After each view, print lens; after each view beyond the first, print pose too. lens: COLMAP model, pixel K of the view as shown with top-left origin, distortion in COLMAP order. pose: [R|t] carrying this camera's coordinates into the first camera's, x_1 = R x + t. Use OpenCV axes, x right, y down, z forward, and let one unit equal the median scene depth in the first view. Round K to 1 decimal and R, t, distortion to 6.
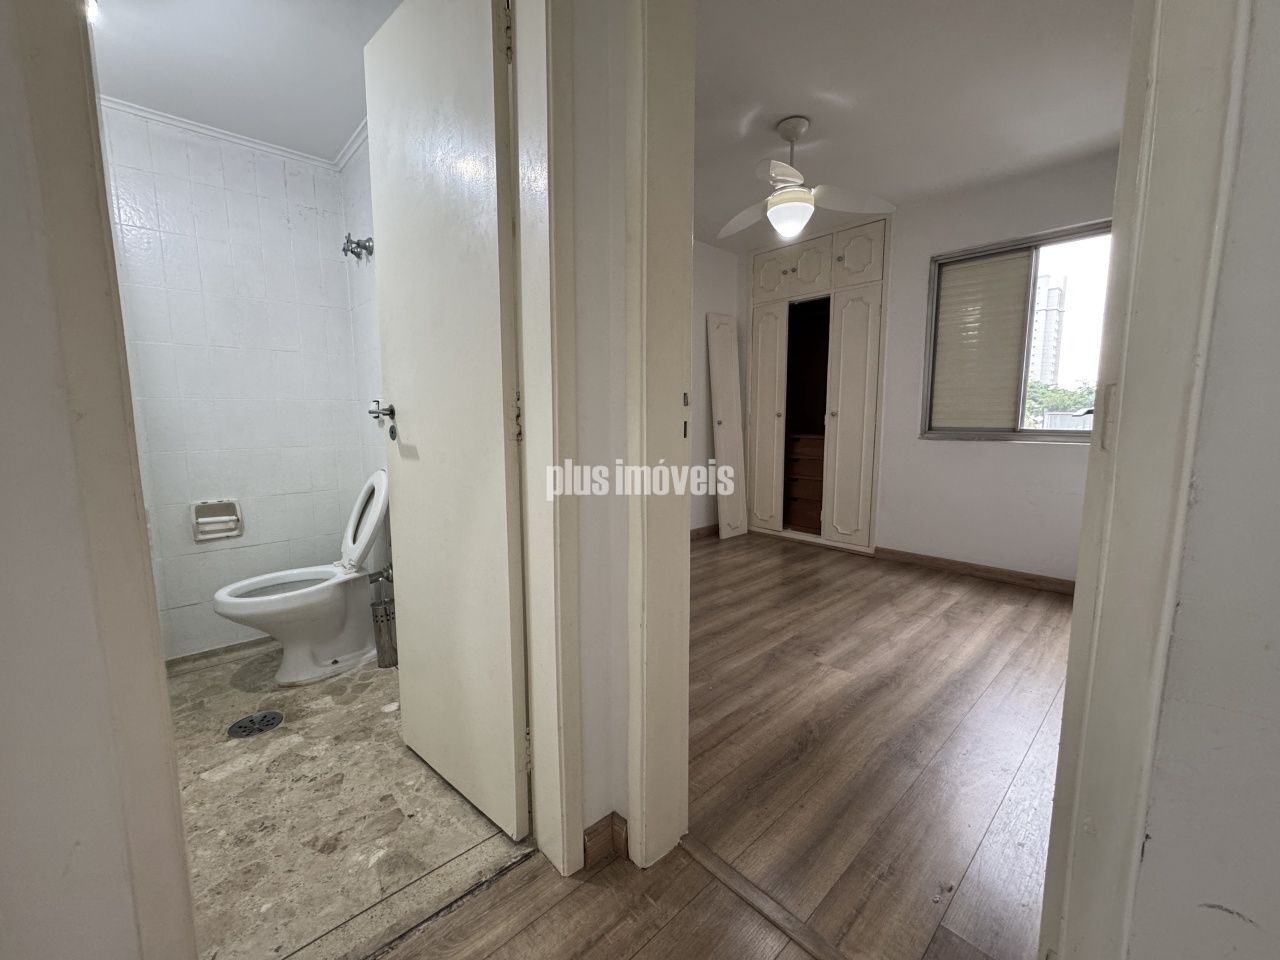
lens RADIAL K [[510.0, 0, 632.8], [0, 510.0, 491.1], [0, 0, 1]] dist [-0.002669, 0.000371]
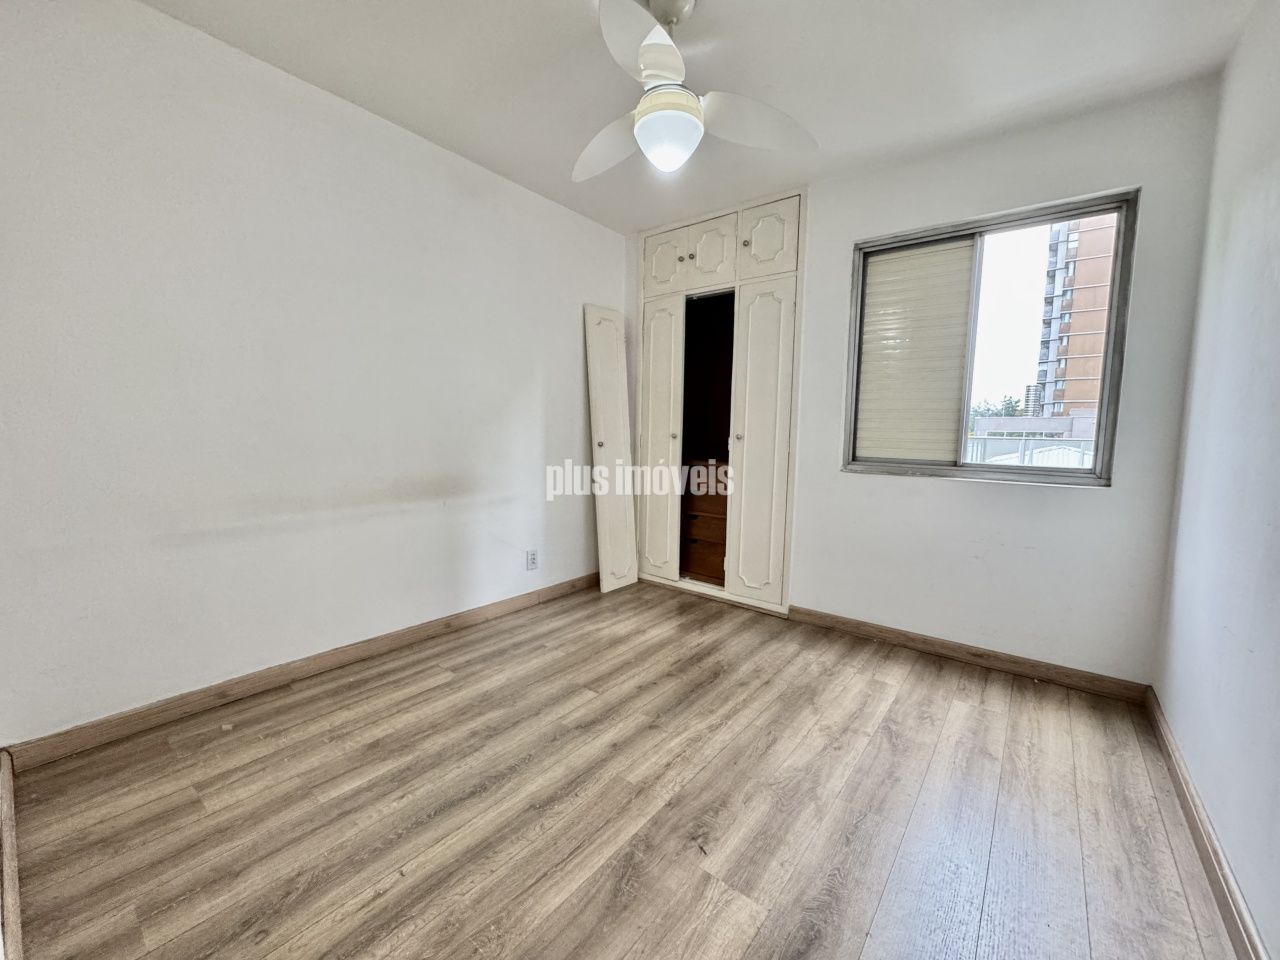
lens RADIAL K [[510.0, 0, 626.7], [0, 510.0, 495.9], [0, 0, 1]] dist [-0.002669, 0.000371]
pose [[0.989543, 0.003317, 0.144199, 0.119755], [-0.001061, 0.999876, -0.015717, -0.052863], [-0.144233, 0.015399, 0.989424, 0.270780]]
